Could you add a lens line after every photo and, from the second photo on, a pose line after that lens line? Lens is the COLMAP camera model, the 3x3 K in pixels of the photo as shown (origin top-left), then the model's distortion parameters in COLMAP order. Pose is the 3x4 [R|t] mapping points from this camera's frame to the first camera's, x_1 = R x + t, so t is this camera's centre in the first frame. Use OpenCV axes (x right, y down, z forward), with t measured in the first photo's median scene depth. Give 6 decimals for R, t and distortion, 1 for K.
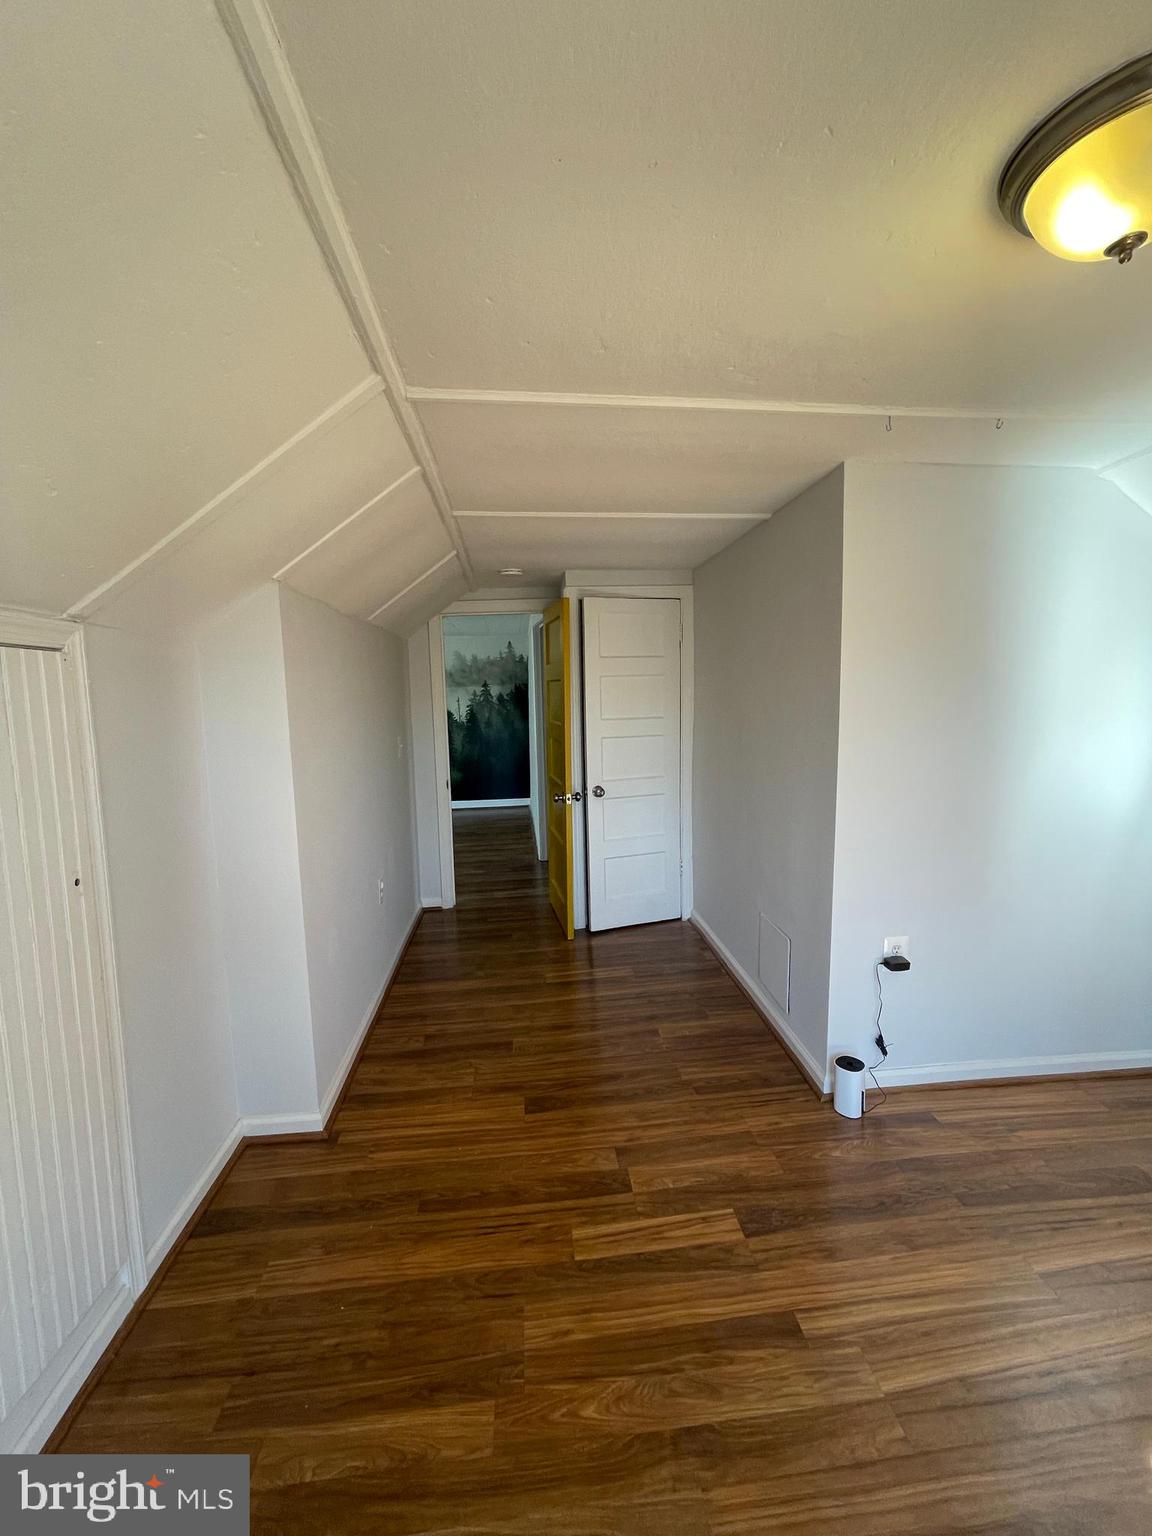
lens RADIAL K [[620.8, 0, 587.7], [0, 620.8, 769.9], [0, 0, 1]] dist [-0.002240, 0.001618]
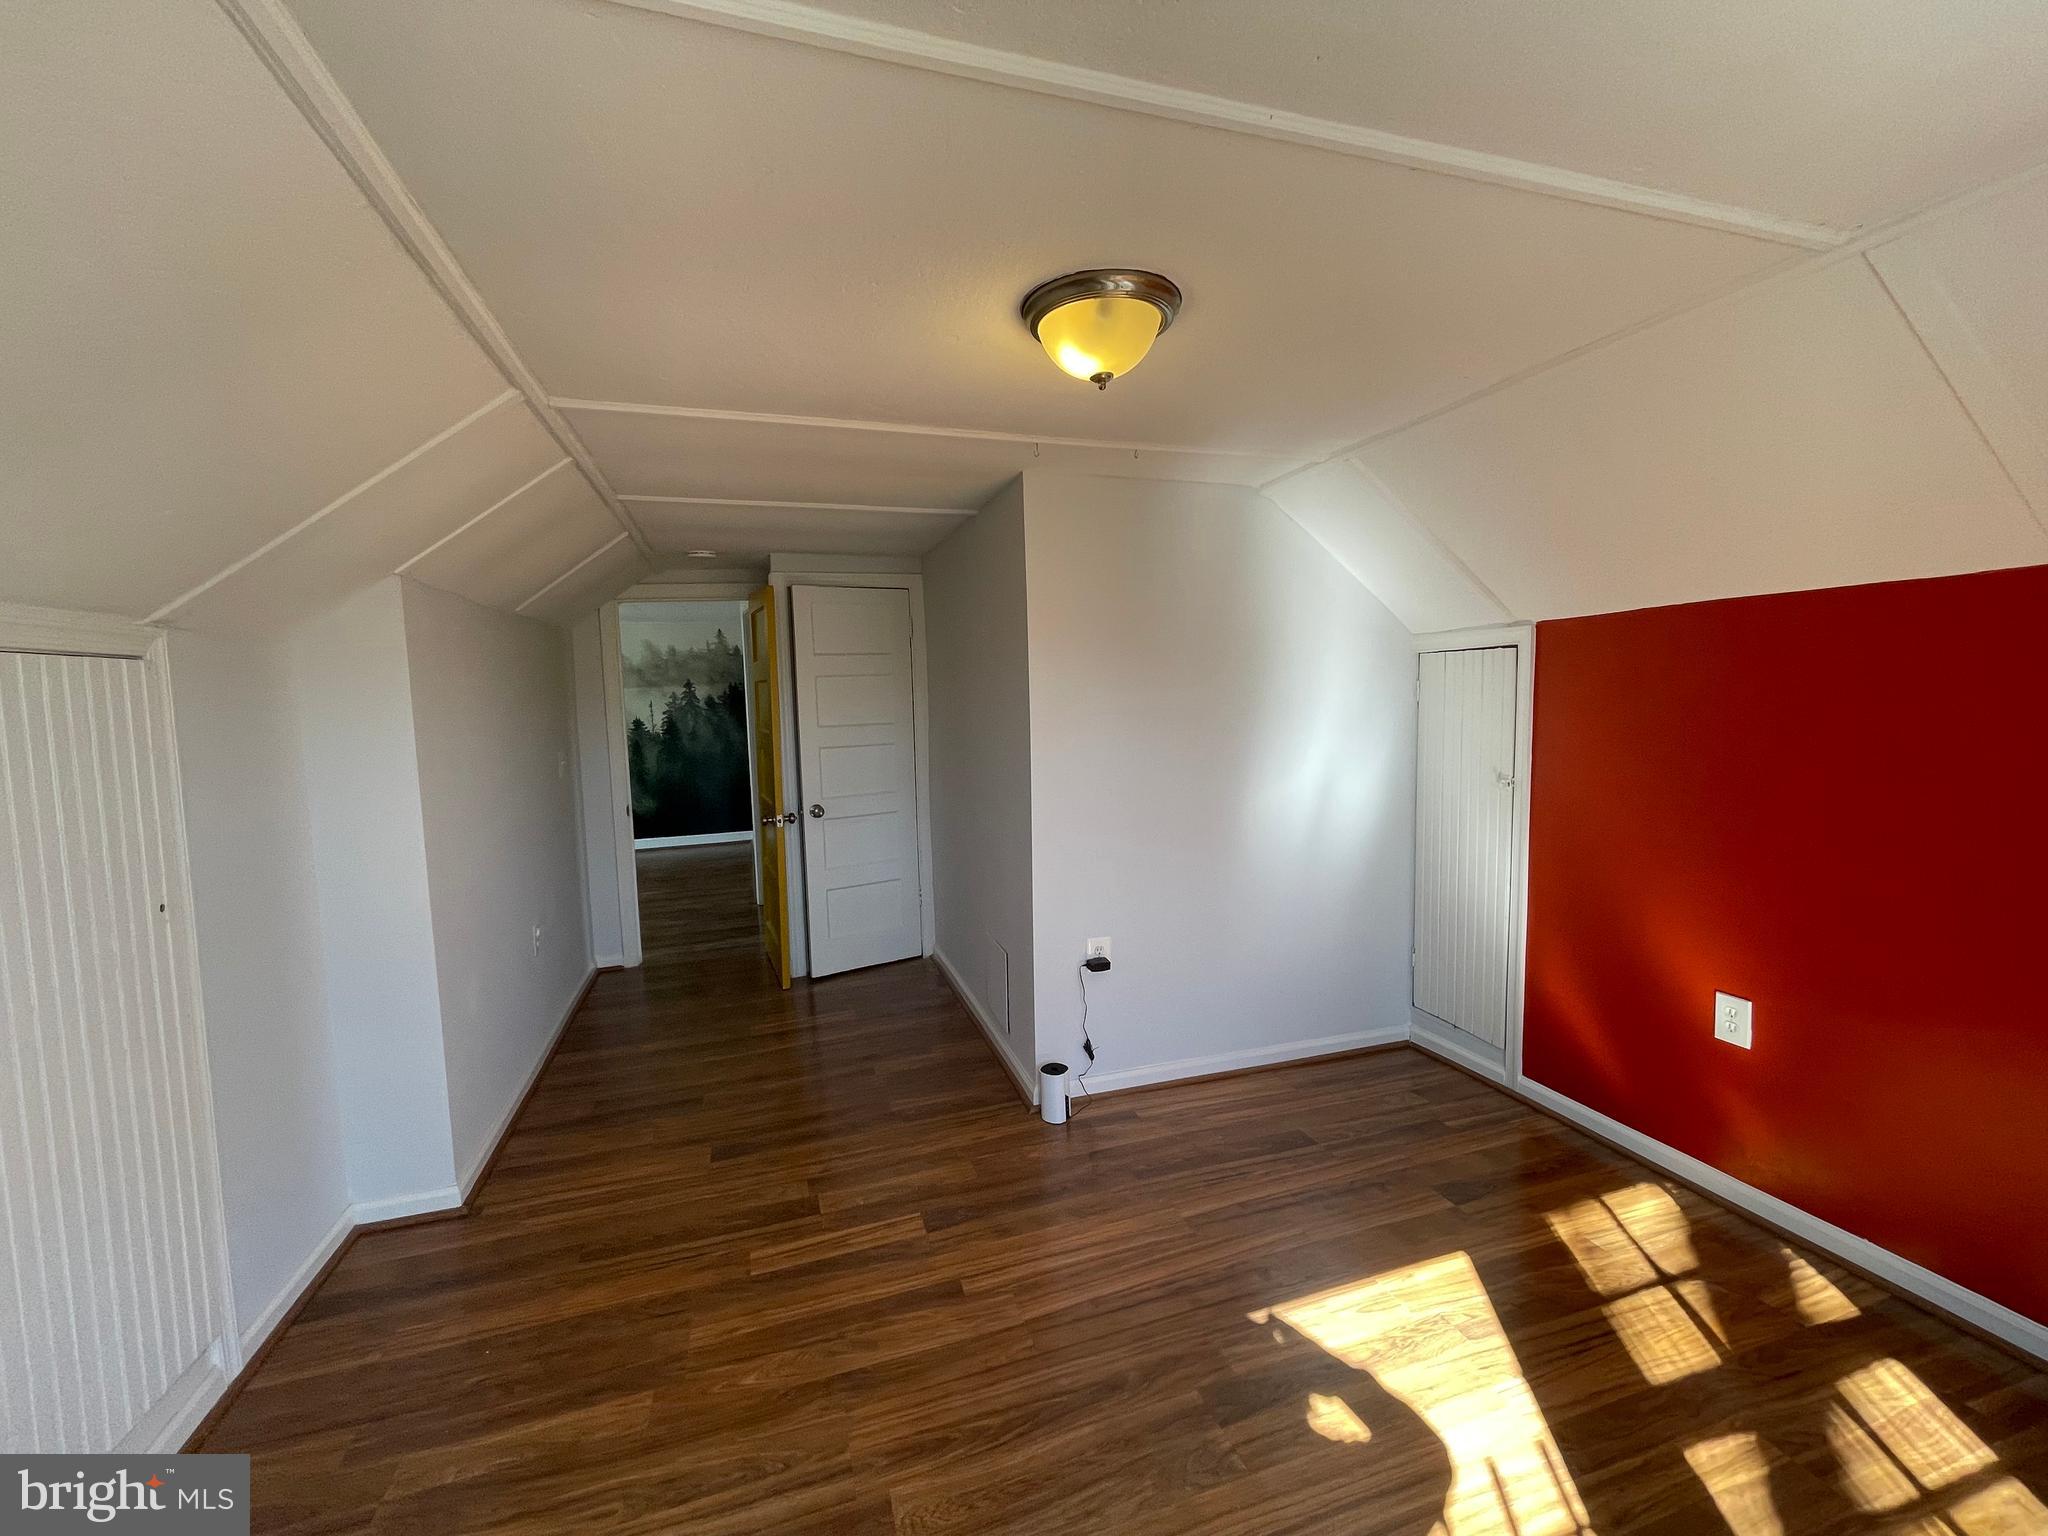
lens RADIAL K [[827.8, 0, 1021.8], [0, 827.8, 766.2], [0, 0, 1]] dist [-0.002240, 0.001618]
pose [[0.979554, -0.023606, 0.199790, 0.120534], [0.030437, 0.999050, -0.031190, 0.030985], [-0.198864, 0.036634, 0.979342, -0.302248]]
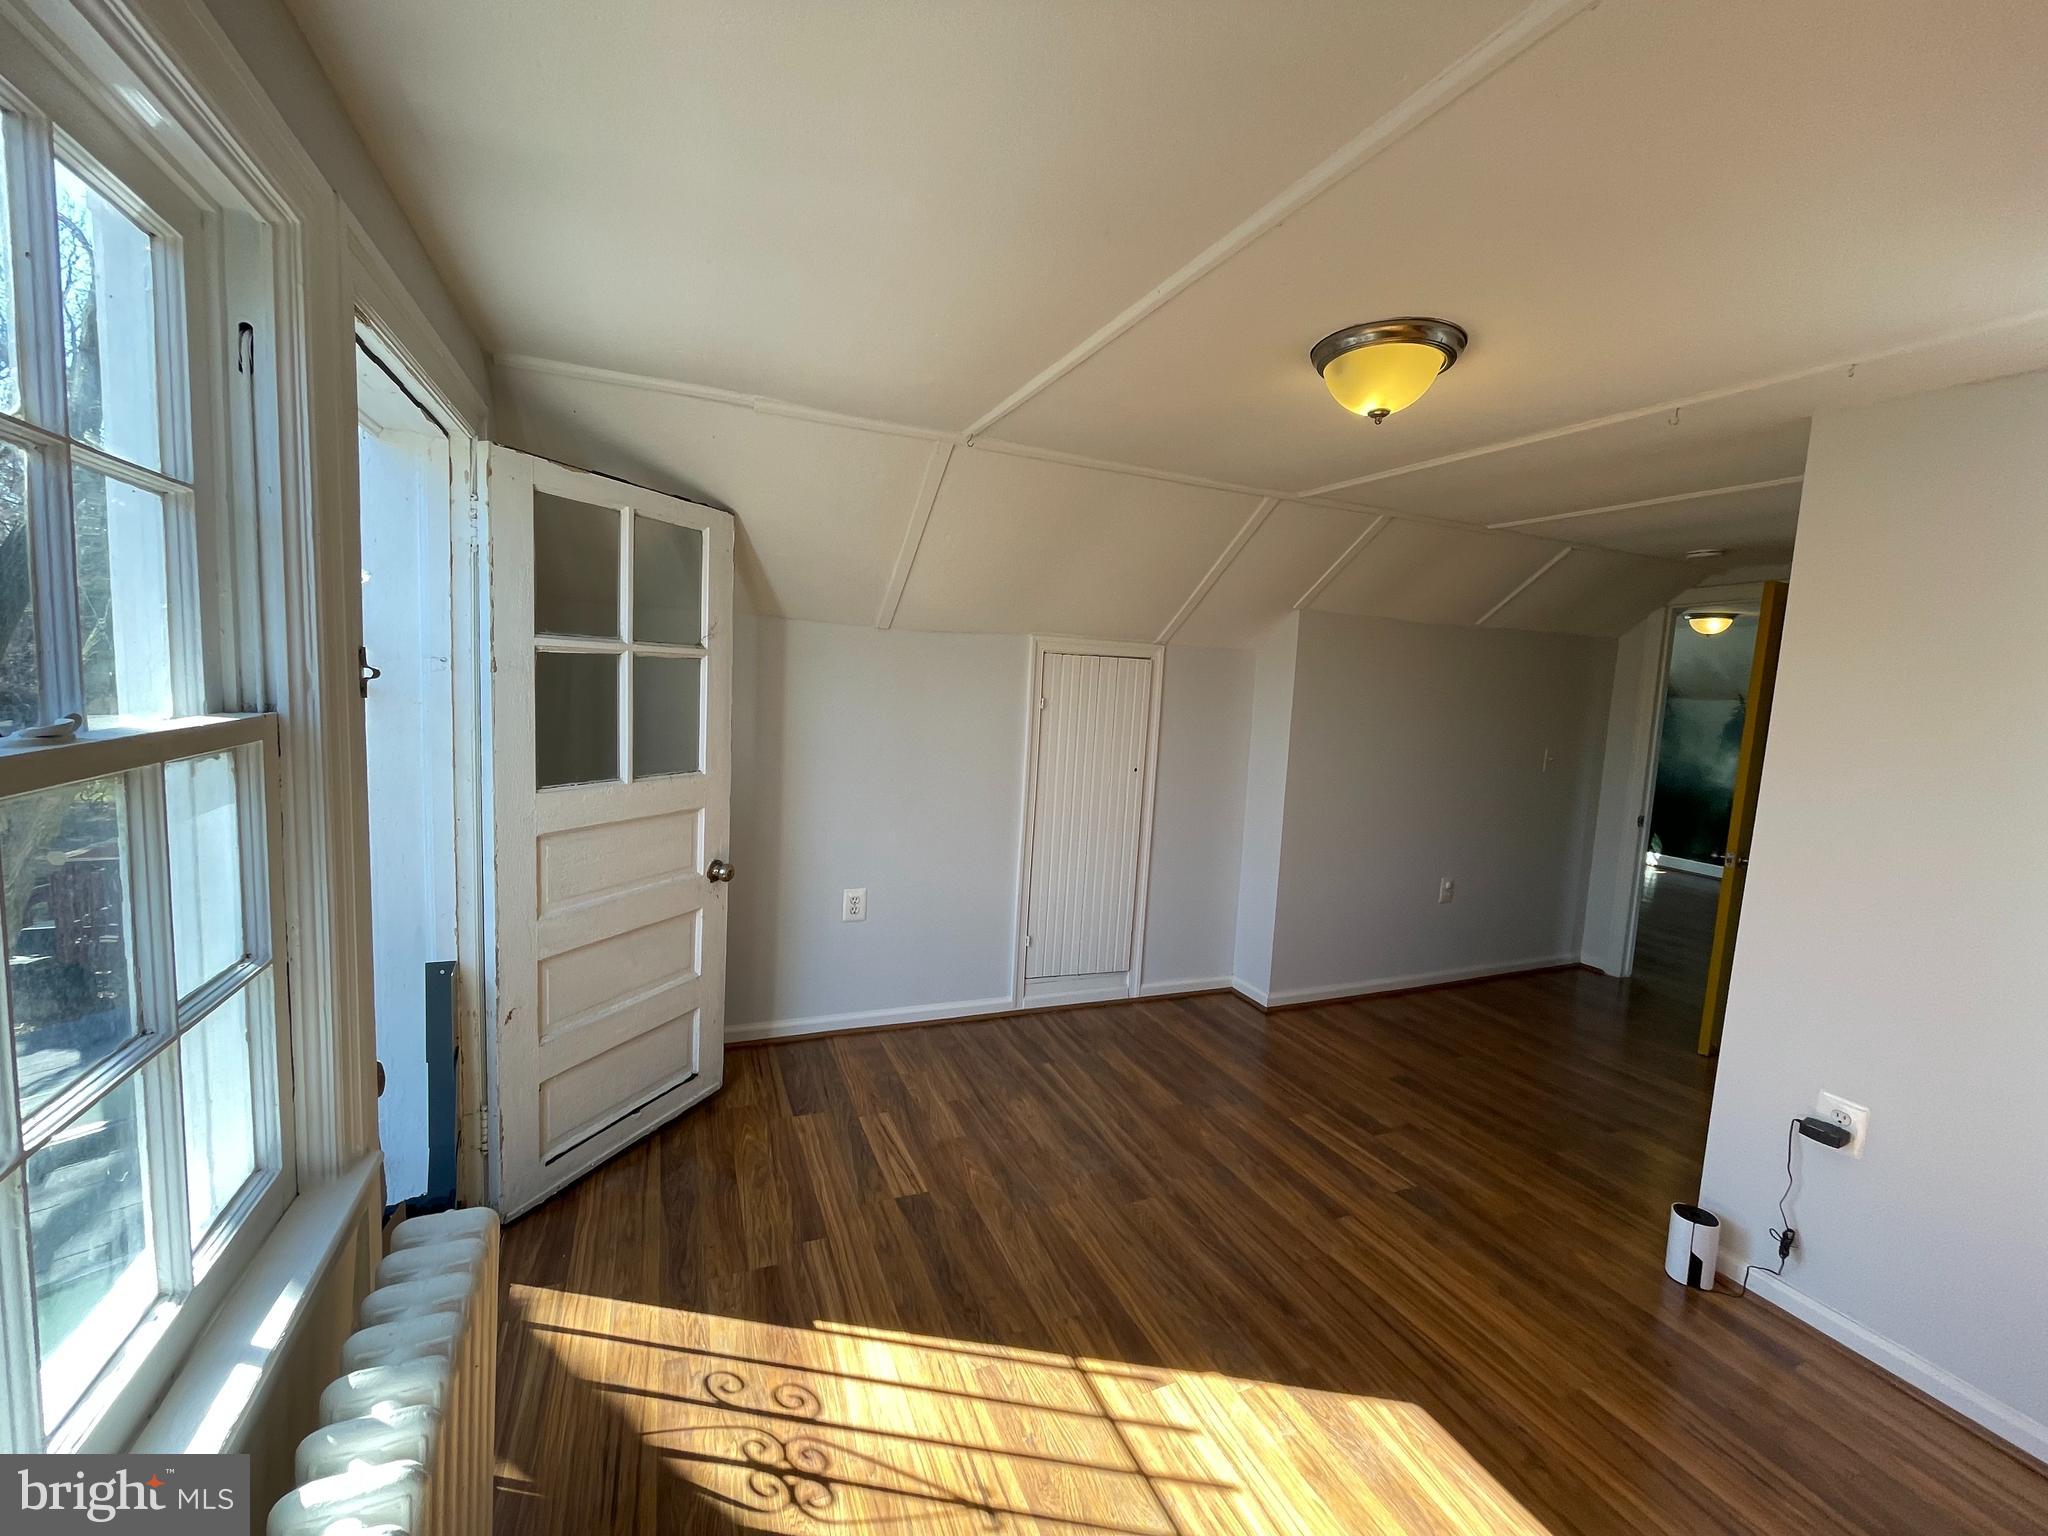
lens RADIAL K [[827.8, 0, 1022.1], [0, 827.8, 769.0], [0, 0, 1]] dist [-0.002240, 0.001618]
pose [[0.297949, 0.140590, -0.944172, 1.054808], [-0.170653, 0.981006, 0.092223, -0.007067], [0.939204, 0.133649, 0.316282, -0.150700]]
